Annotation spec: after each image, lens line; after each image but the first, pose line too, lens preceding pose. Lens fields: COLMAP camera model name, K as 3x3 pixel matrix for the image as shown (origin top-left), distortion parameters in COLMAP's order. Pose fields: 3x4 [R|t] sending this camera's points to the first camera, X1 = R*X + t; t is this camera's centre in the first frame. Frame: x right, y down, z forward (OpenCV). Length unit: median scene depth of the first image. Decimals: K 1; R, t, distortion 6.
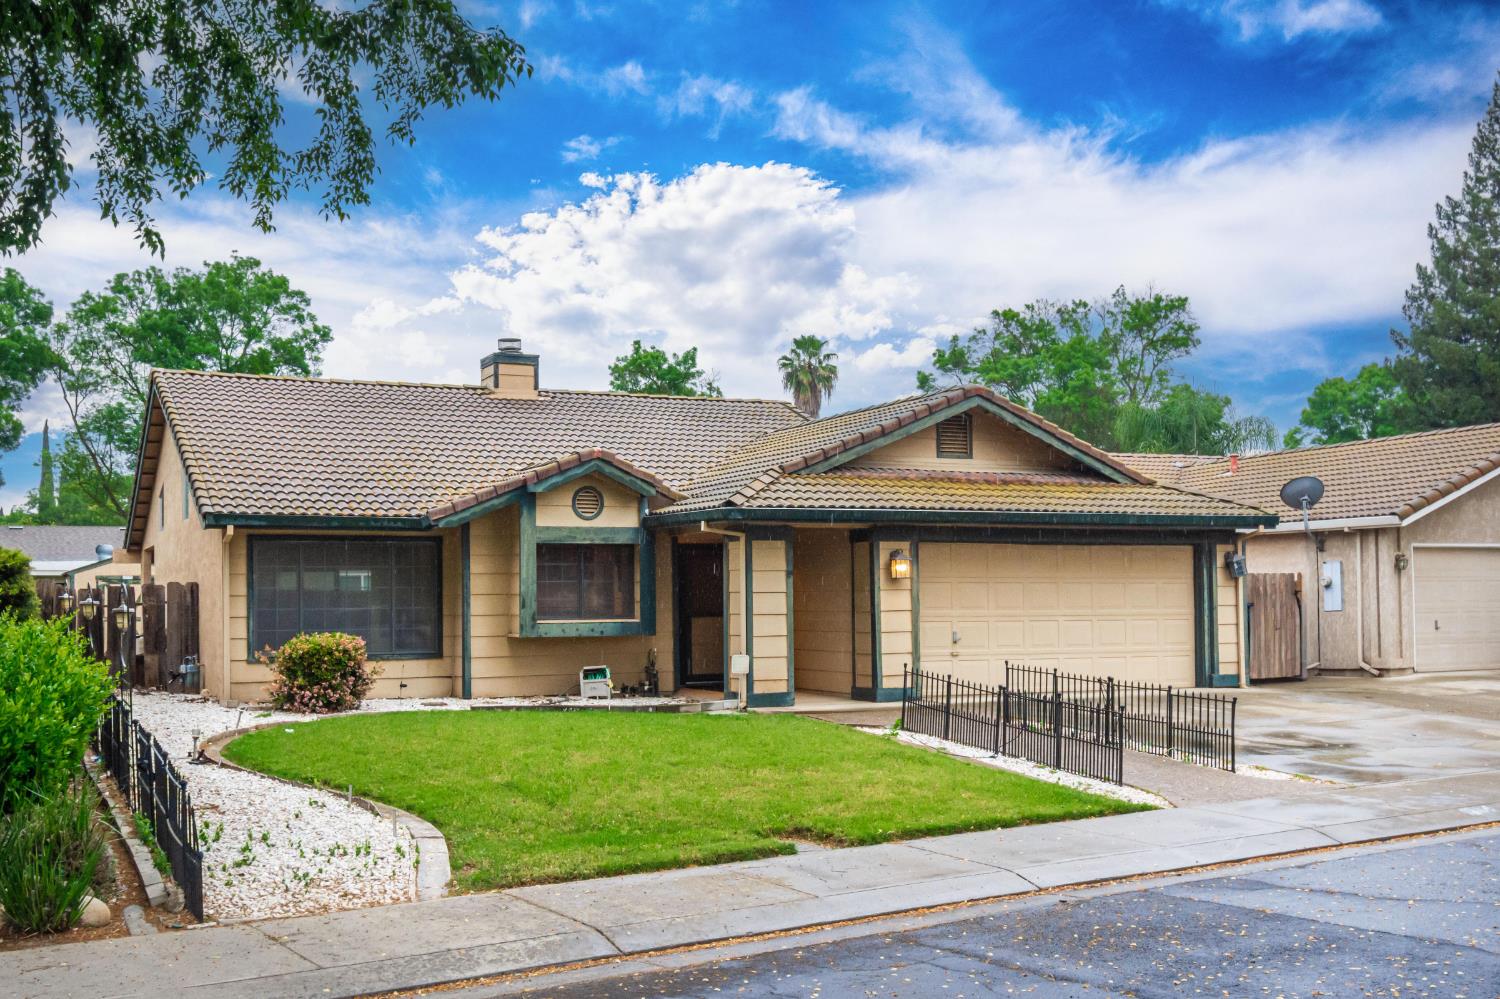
lens RADIAL K [[1889.1, 0, 752.7], [0, 1889.1, 502.0], [0, 0, 1]] dist [0.016757, 0.020639]
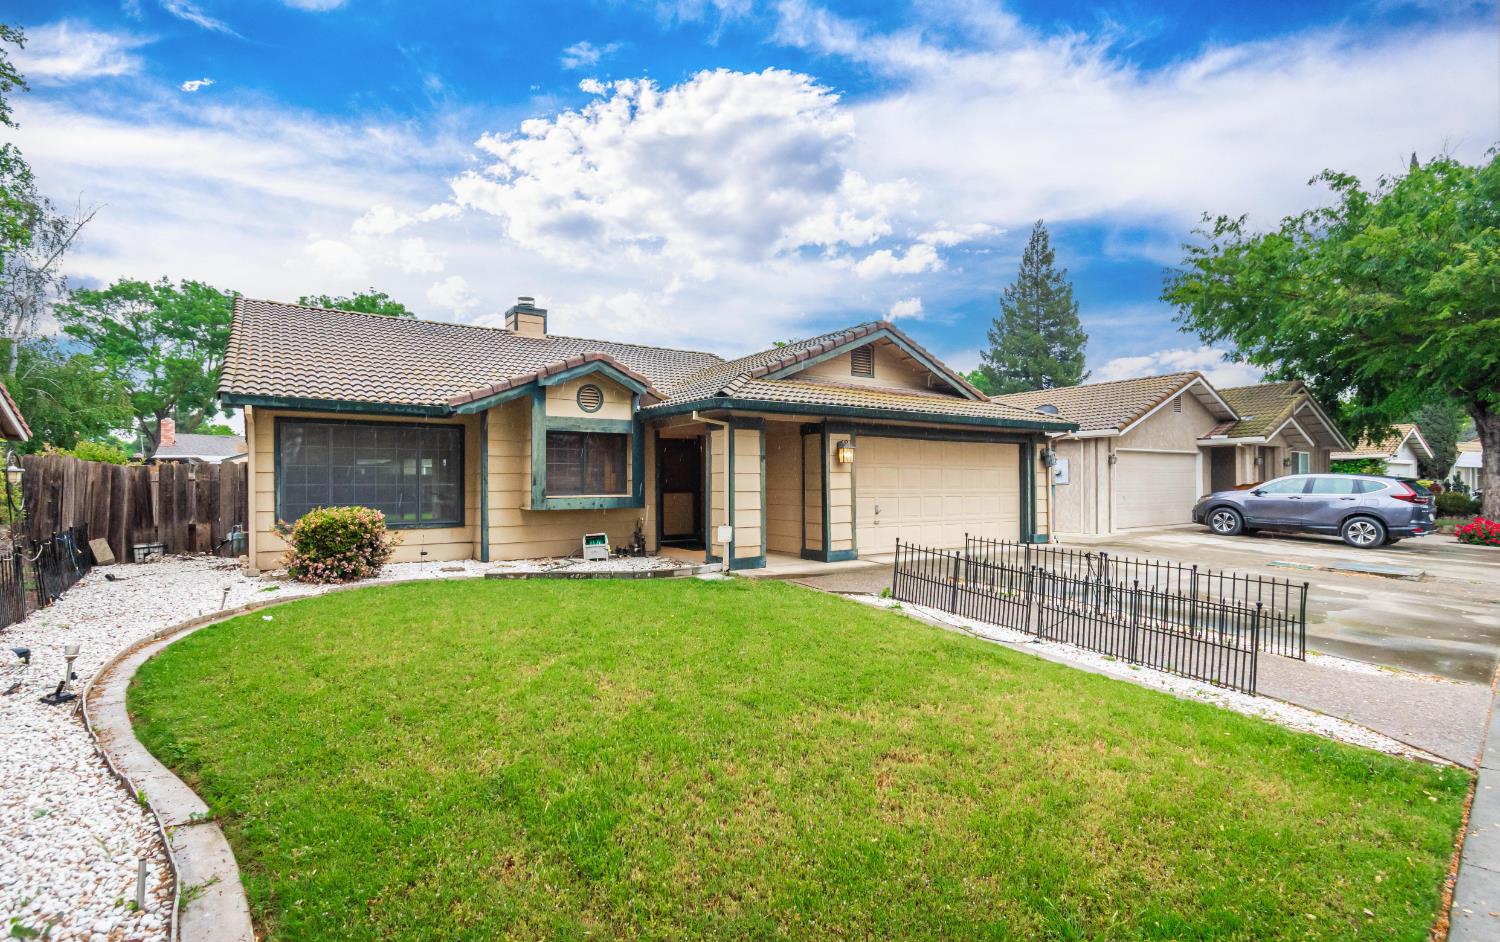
lens RADIAL K [[758.0, 0, 750.0], [0, 758.0, 471.0], [0, 0, 1]] dist [0.000886, 0.000258]
pose [[0.988136, 0.008498, 0.153346, -0.060531], [-0.013924, 0.999313, 0.034344, 0.028971], [-0.152948, -0.036072, 0.987576, 0.507942]]
